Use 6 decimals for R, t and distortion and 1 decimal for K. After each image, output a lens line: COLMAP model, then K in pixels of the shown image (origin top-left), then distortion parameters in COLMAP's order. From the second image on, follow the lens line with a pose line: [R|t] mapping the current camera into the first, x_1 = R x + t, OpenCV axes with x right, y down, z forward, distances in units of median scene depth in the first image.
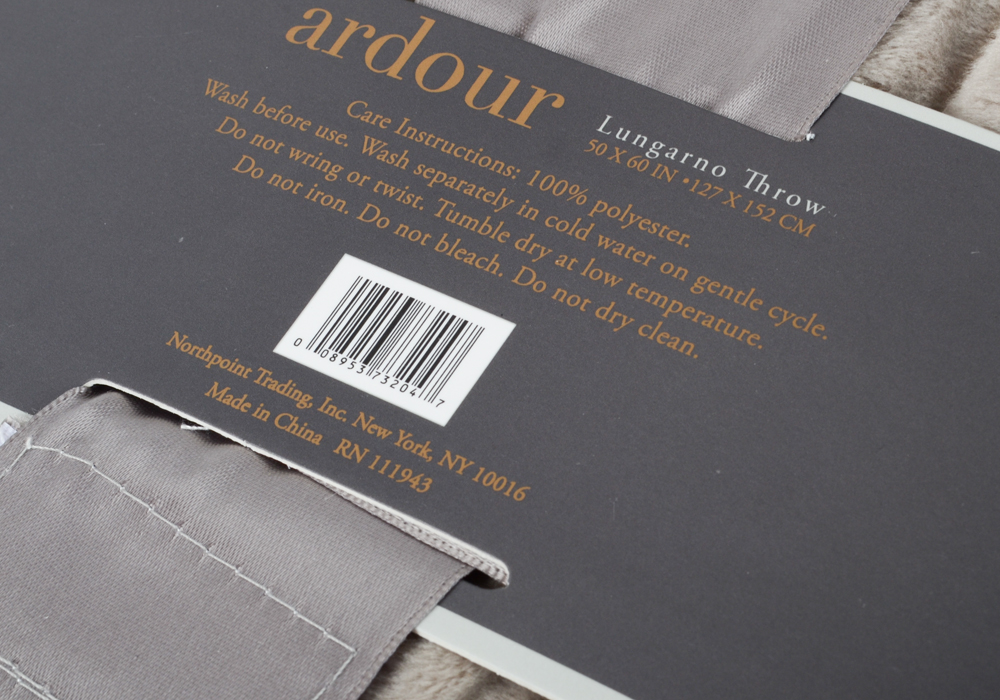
lens RADIAL K [[3746.3, 0, 500.9], [0, 3746.3, 351.1], [0, 0, 1]] dist [0.062802, 0.000000]
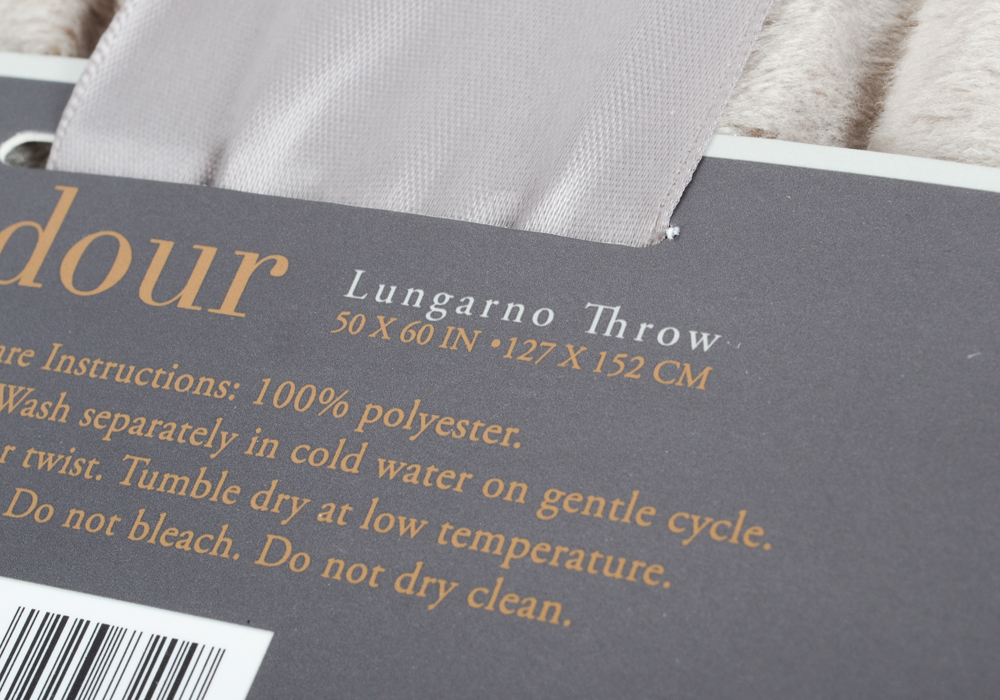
lens RADIAL K [[3746.3, 0, 498.0], [0, 3746.3, 348.9], [0, 0, 1]] dist [0.062802, 0.000000]
pose [[0.975311, -0.219327, 0.025761, 0.033108], [0.220329, 0.974325, -0.046315, -0.015239], [-0.014942, 0.050847, 0.998595, 0.369107]]
